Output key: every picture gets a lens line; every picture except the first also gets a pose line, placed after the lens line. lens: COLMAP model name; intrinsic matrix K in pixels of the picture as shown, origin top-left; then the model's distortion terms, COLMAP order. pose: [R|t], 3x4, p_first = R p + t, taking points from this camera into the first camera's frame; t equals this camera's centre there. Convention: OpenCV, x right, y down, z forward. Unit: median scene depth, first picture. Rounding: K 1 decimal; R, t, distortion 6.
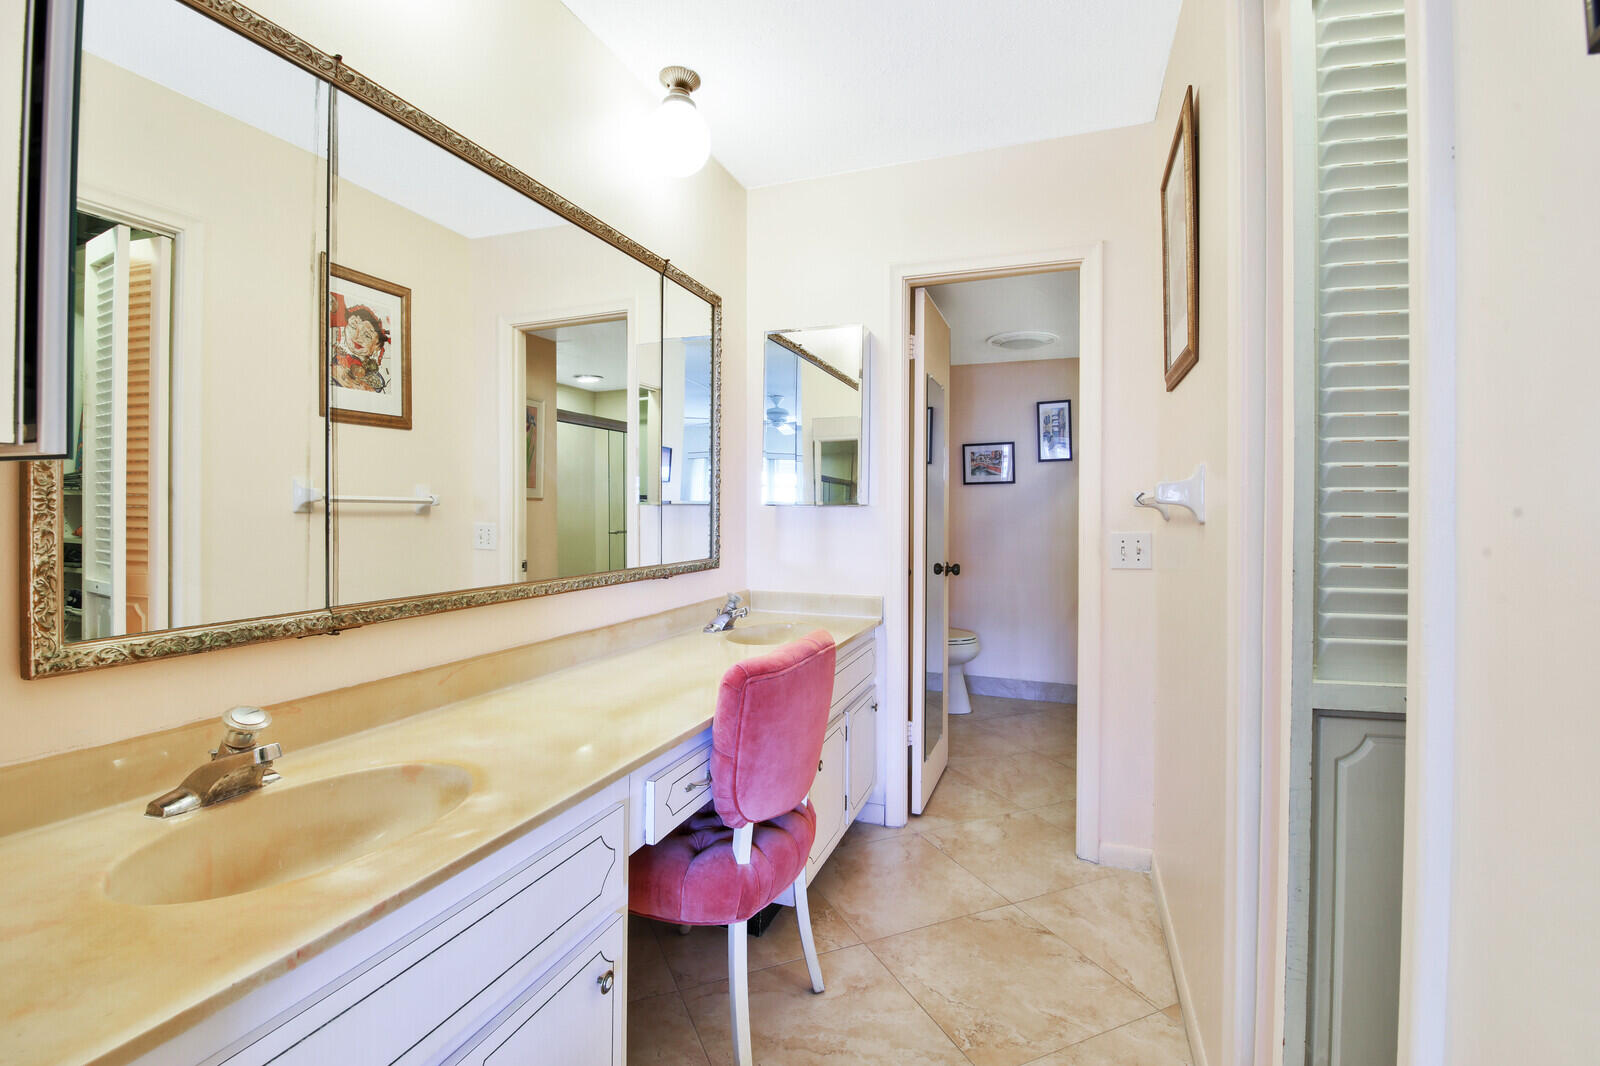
lens RADIAL K [[725.3, 0, 802.2], [0, 725.3, 497.6], [0, 0, 1]] dist [-0.001485, -0.000190]
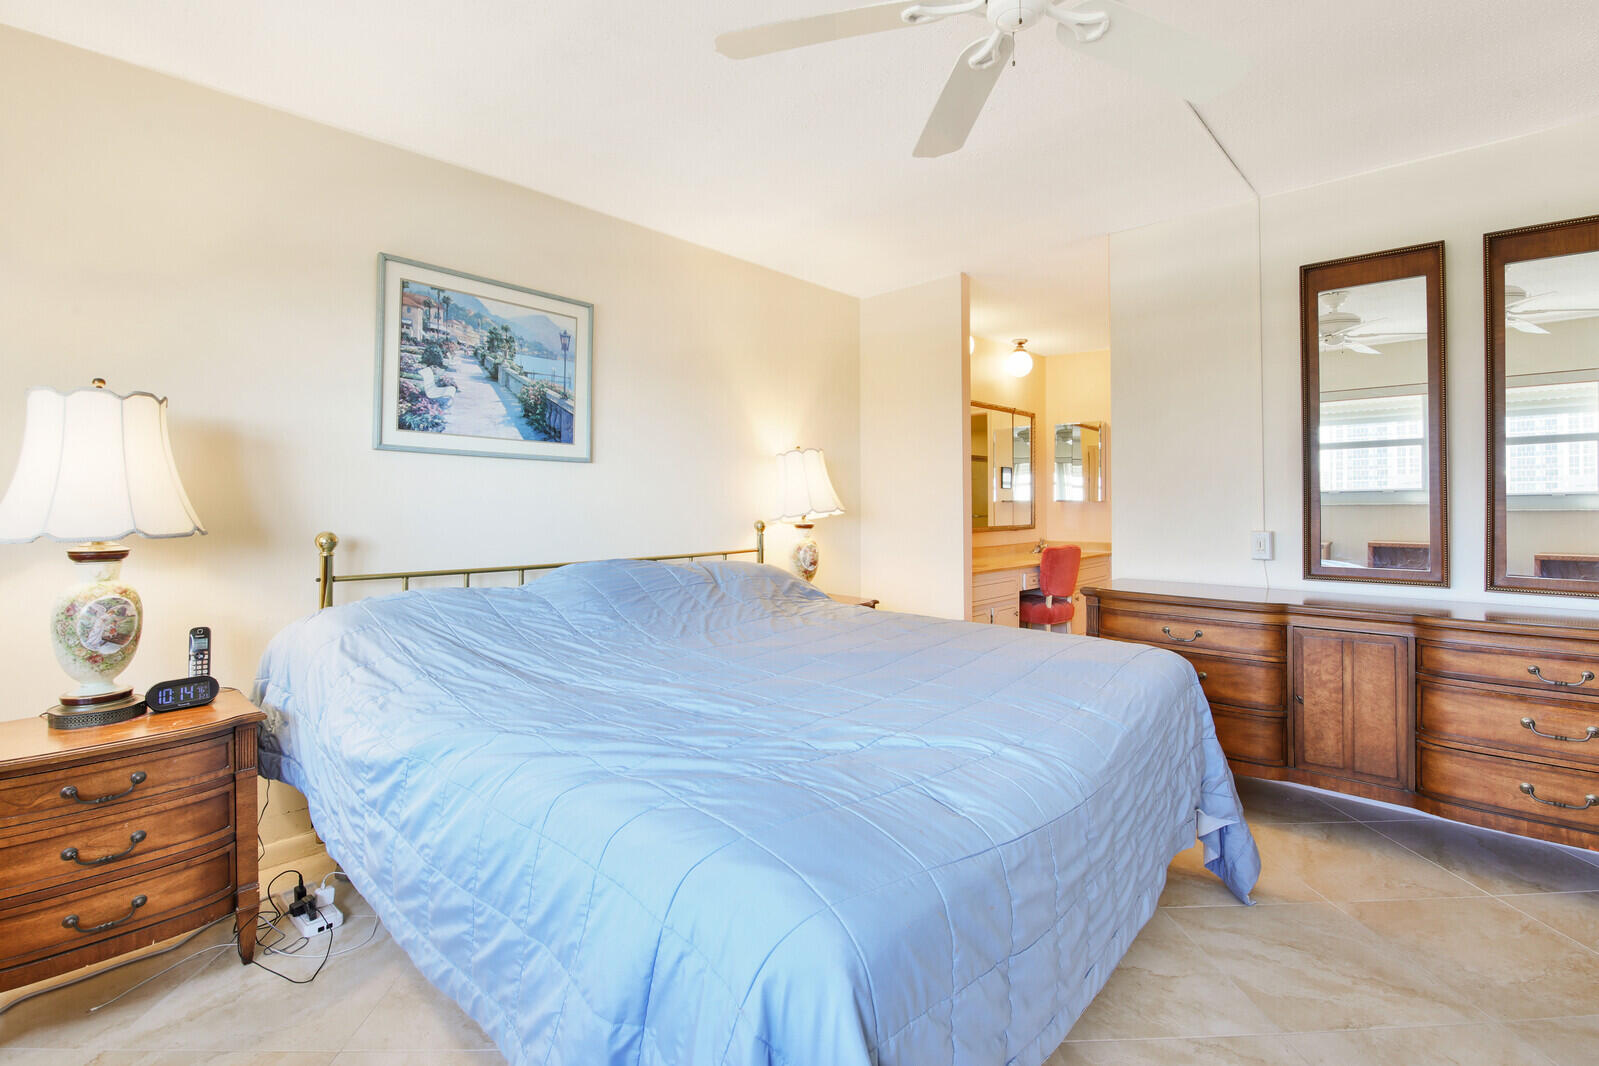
lens RADIAL K [[724.8, 0, 801.7], [0, 724.8, 497.6], [0, 0, 1]] dist [-0.001485, -0.000190]
pose [[0.921289, -0.012970, -0.388662, 0.121795], [0.014893, 0.999887, 0.001934, -0.022537], [0.388593, -0.007570, 0.921378, -1.768067]]
